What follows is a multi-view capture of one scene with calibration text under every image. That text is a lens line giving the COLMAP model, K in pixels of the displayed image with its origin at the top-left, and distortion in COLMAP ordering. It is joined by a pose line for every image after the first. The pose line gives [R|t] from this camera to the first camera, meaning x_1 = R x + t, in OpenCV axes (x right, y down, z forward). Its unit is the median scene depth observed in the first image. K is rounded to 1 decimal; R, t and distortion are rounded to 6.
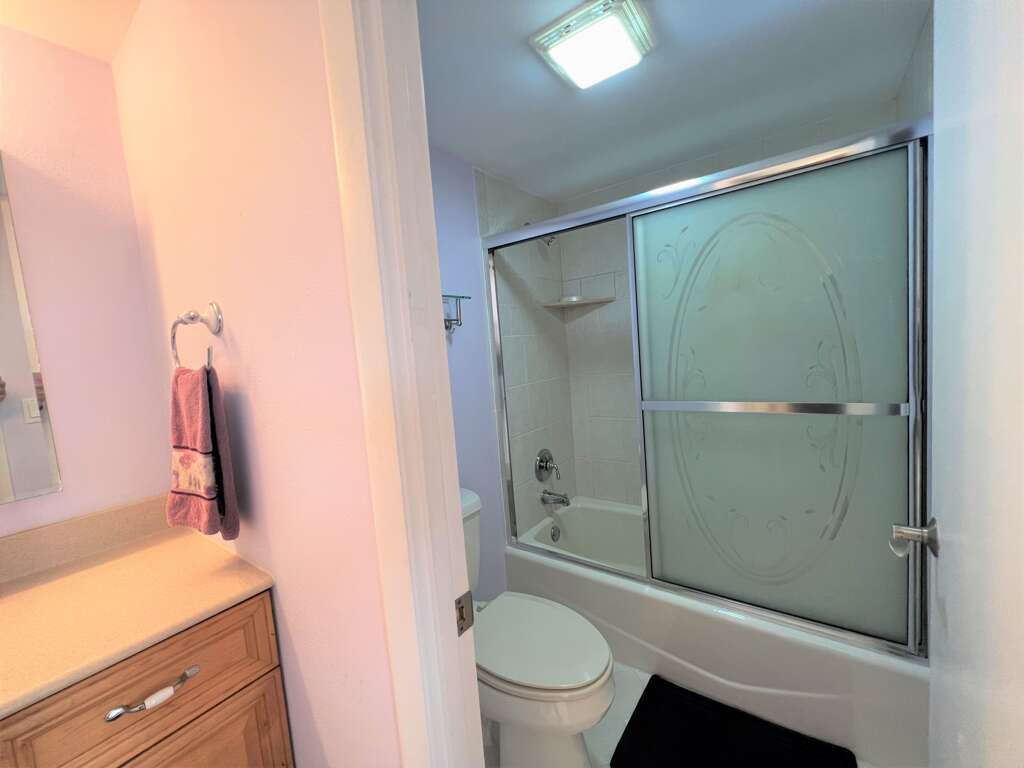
lens RADIAL K [[410.1, 0, 508.8], [0, 410.1, 380.4], [0, 0, 1]] dist [-0.002776, 0.000534]
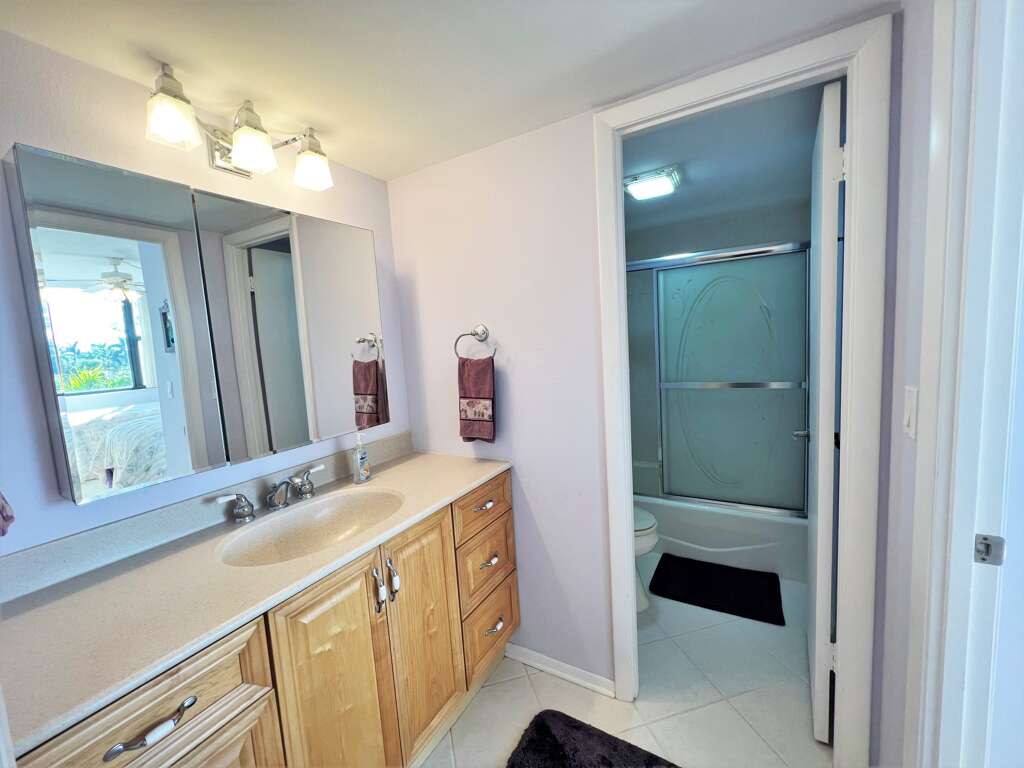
lens RADIAL K [[410.1, 0, 508.8], [0, 410.1, 380.4], [0, 0, 1]] dist [-0.002776, 0.000534]
pose [[0.994150, 0.008929, 0.107639, -0.634565], [-0.009719, 0.999930, 0.006819, 0.050557], [-0.107571, -0.007826, 0.994167, -0.782189]]
